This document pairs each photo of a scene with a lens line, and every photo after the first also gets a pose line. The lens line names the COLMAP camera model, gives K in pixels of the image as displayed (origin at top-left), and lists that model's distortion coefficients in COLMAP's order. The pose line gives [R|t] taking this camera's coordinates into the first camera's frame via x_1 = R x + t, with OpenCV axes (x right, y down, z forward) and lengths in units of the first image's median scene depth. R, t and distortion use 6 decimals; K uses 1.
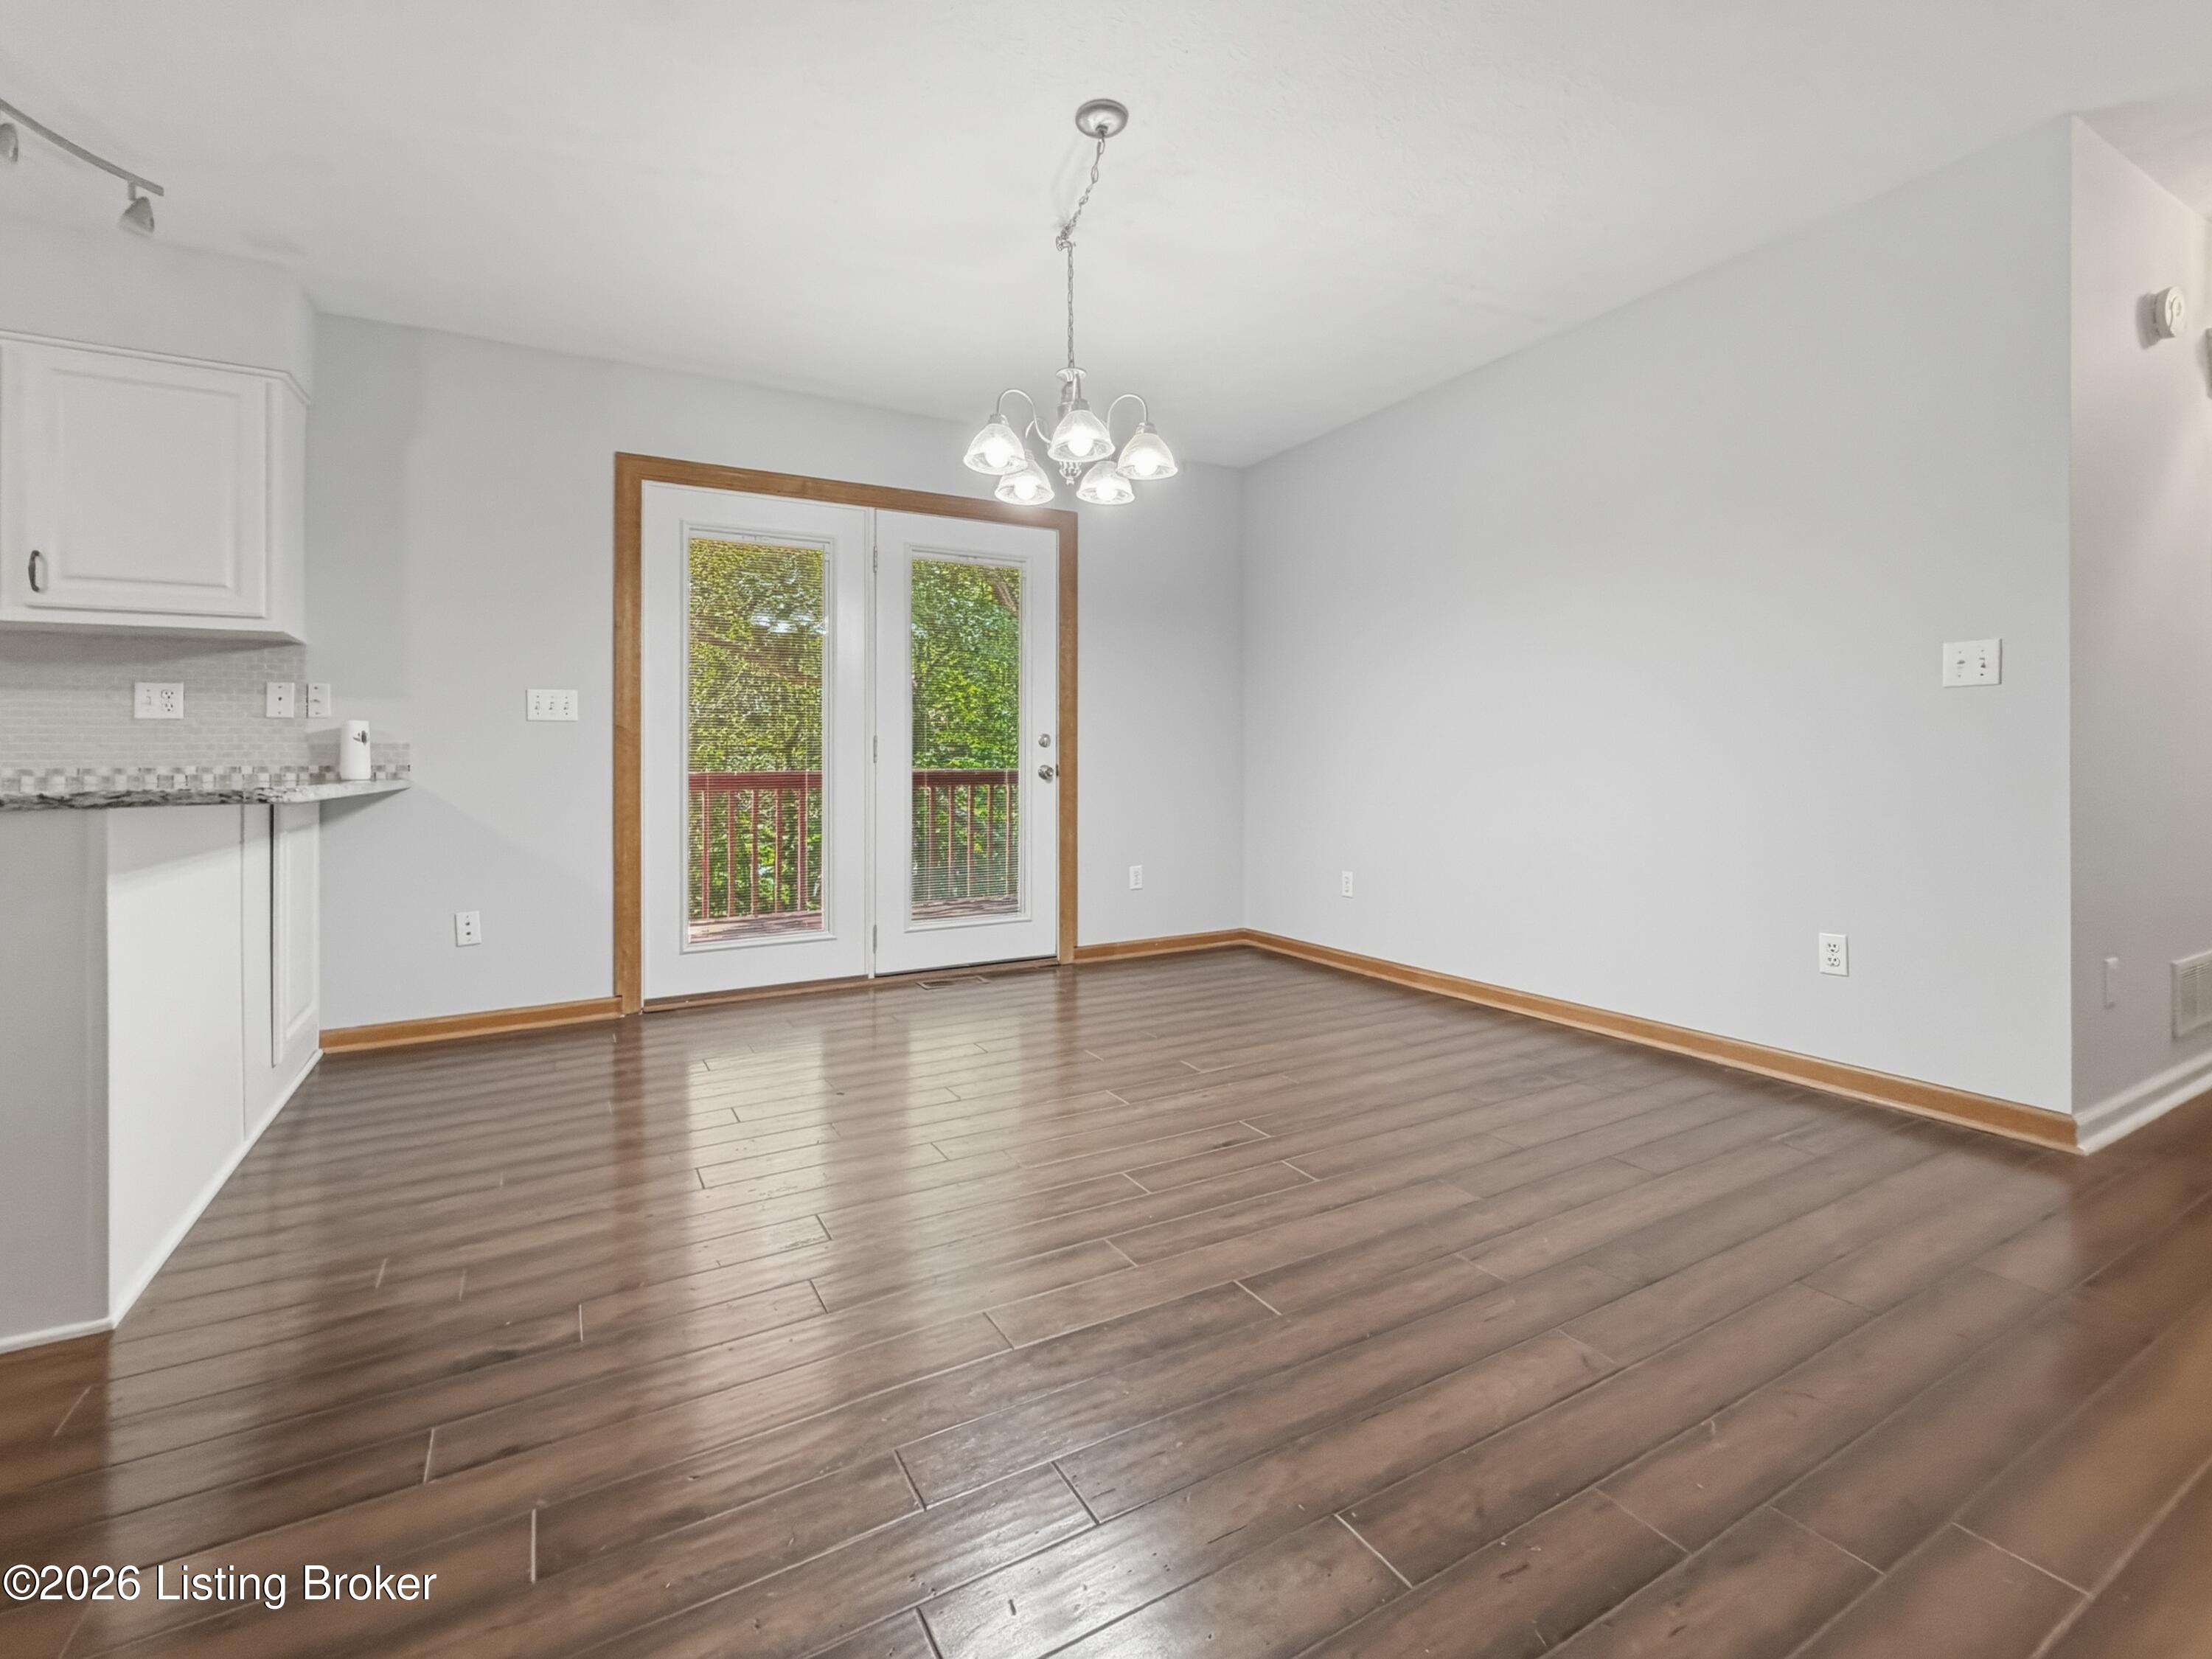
lens RADIAL K [[978.0, 0, 1093.3], [0, 978.0, 755.5], [0, 0, 1]] dist [-0.001052, -0.000562]
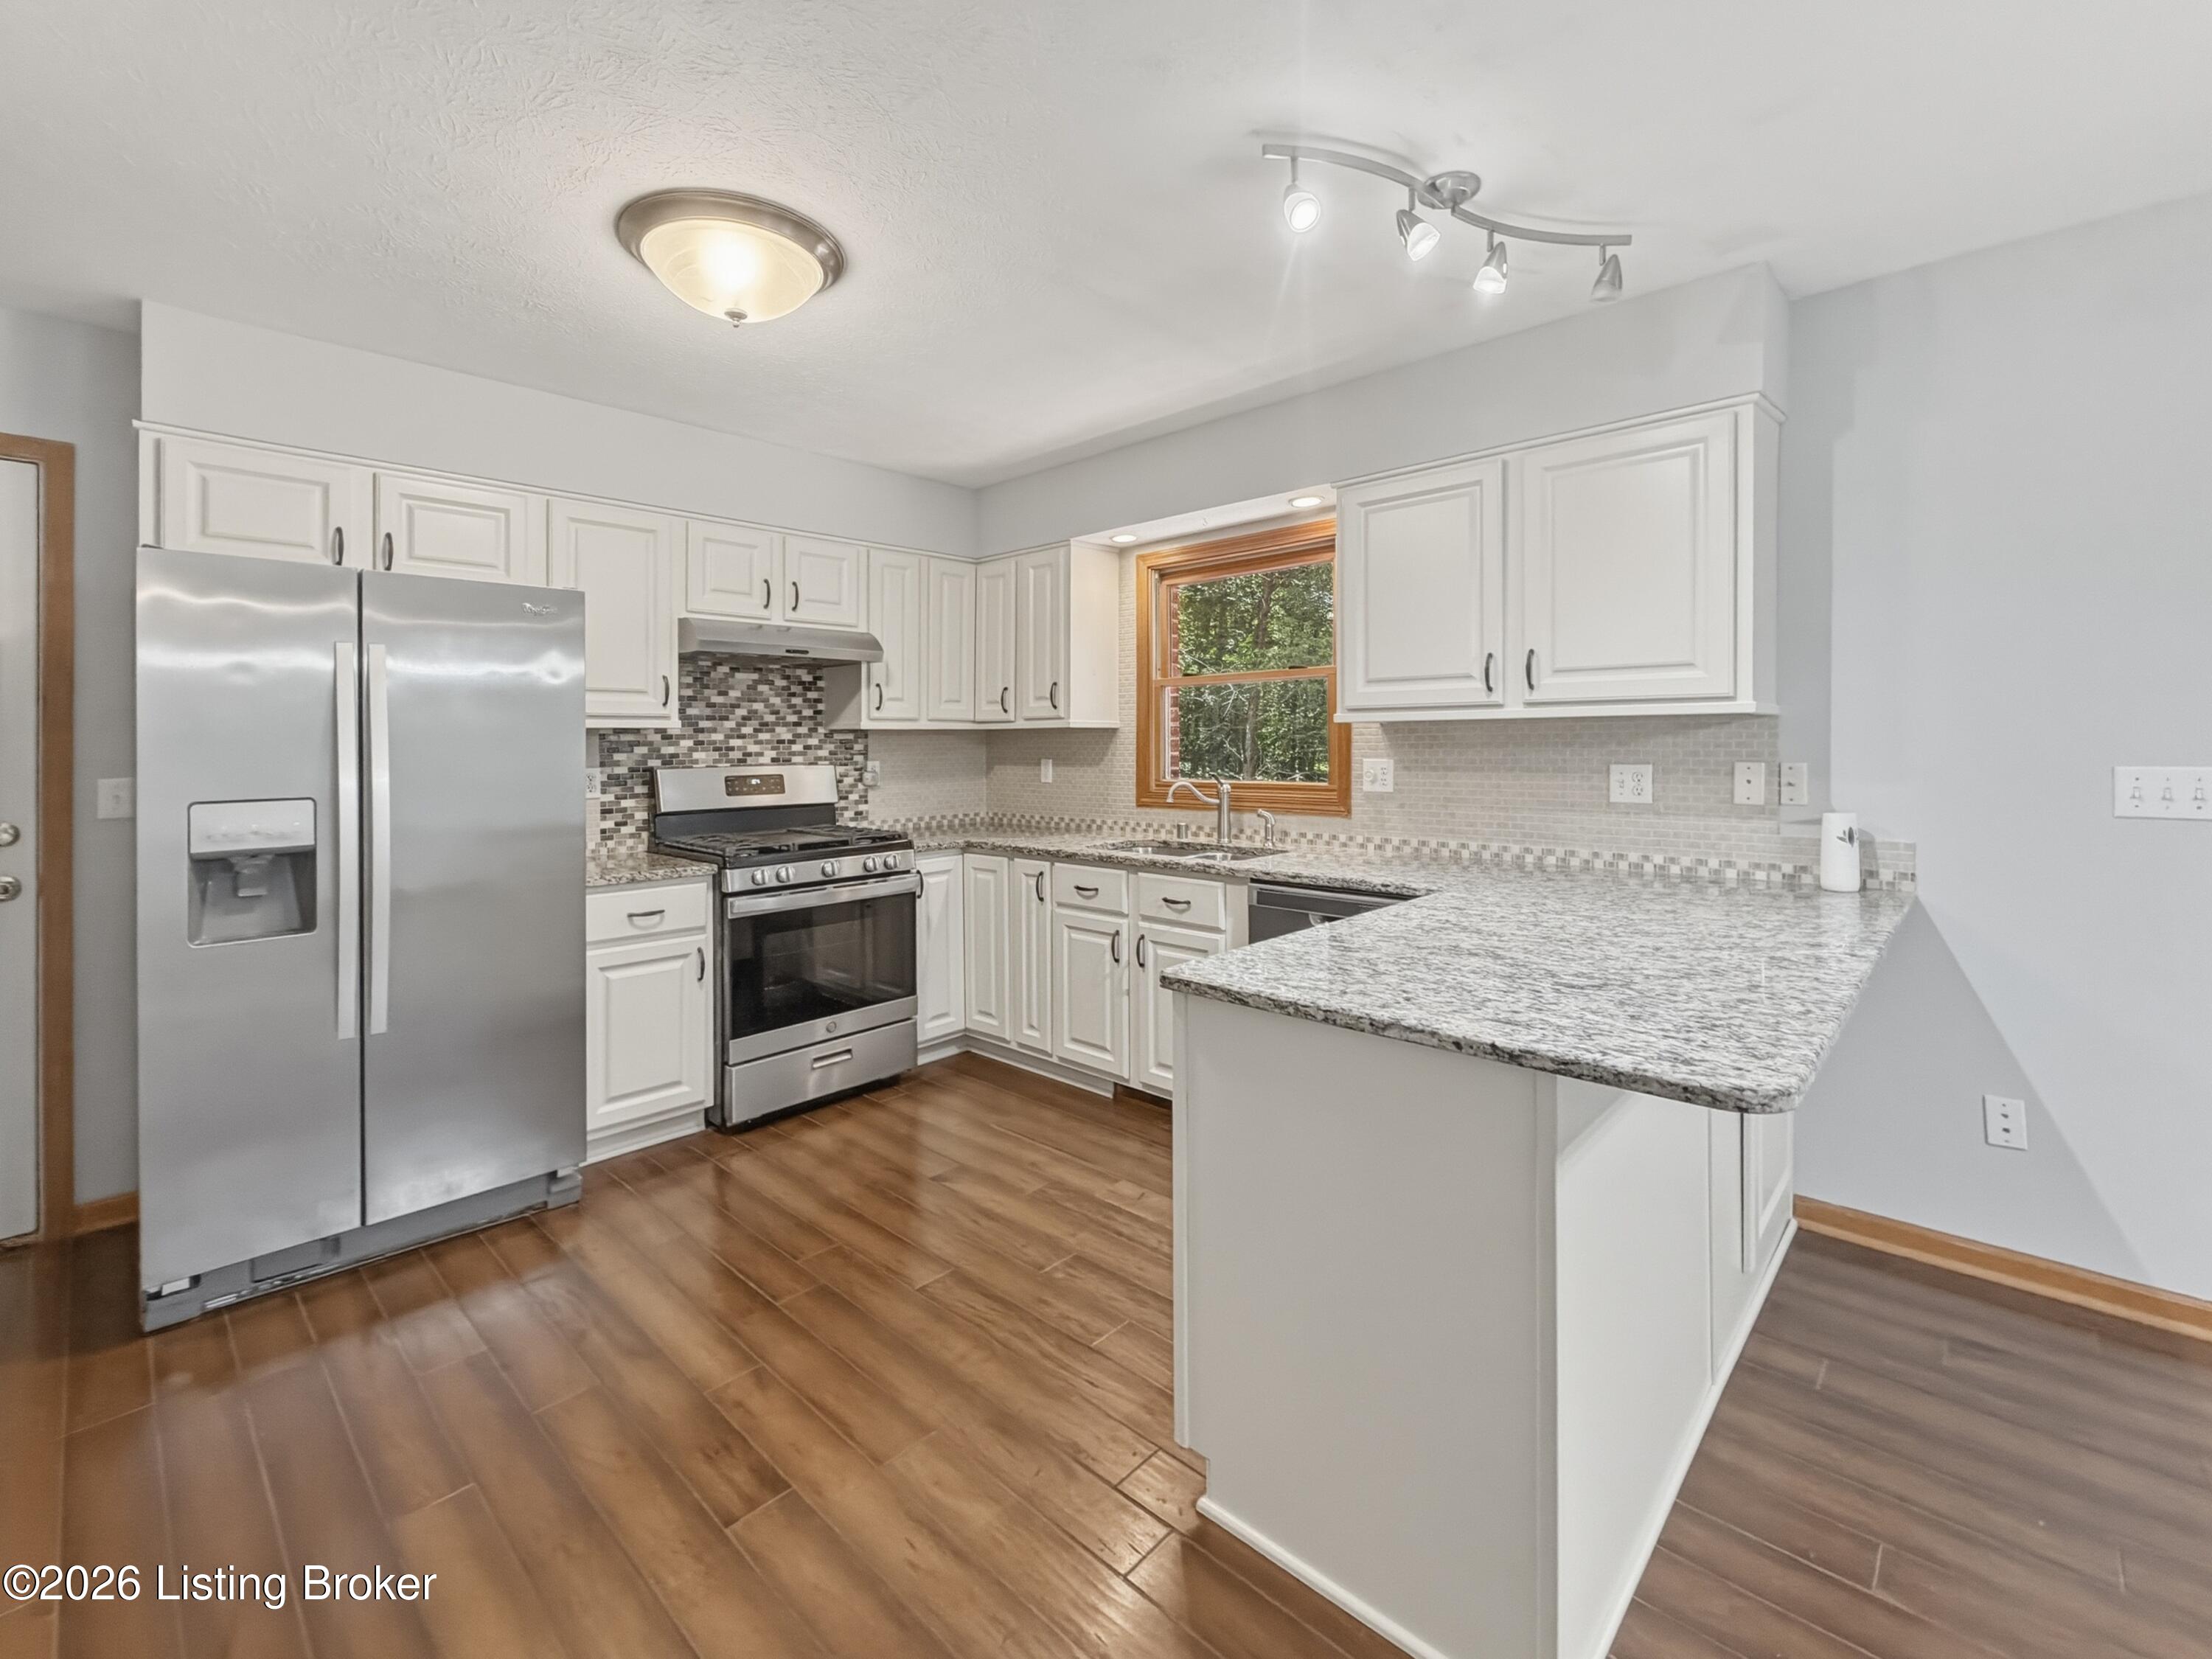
lens RADIAL K [[978.0, 0, 1093.3], [0, 978.0, 755.5], [0, 0, 1]] dist [-0.001052, -0.000562]
pose [[0.289901, 0.019248, -0.956863, -0.195141], [0.016122, 0.999558, 0.024992, -0.114588], [0.956921, -0.022671, 0.289463, 0.221207]]
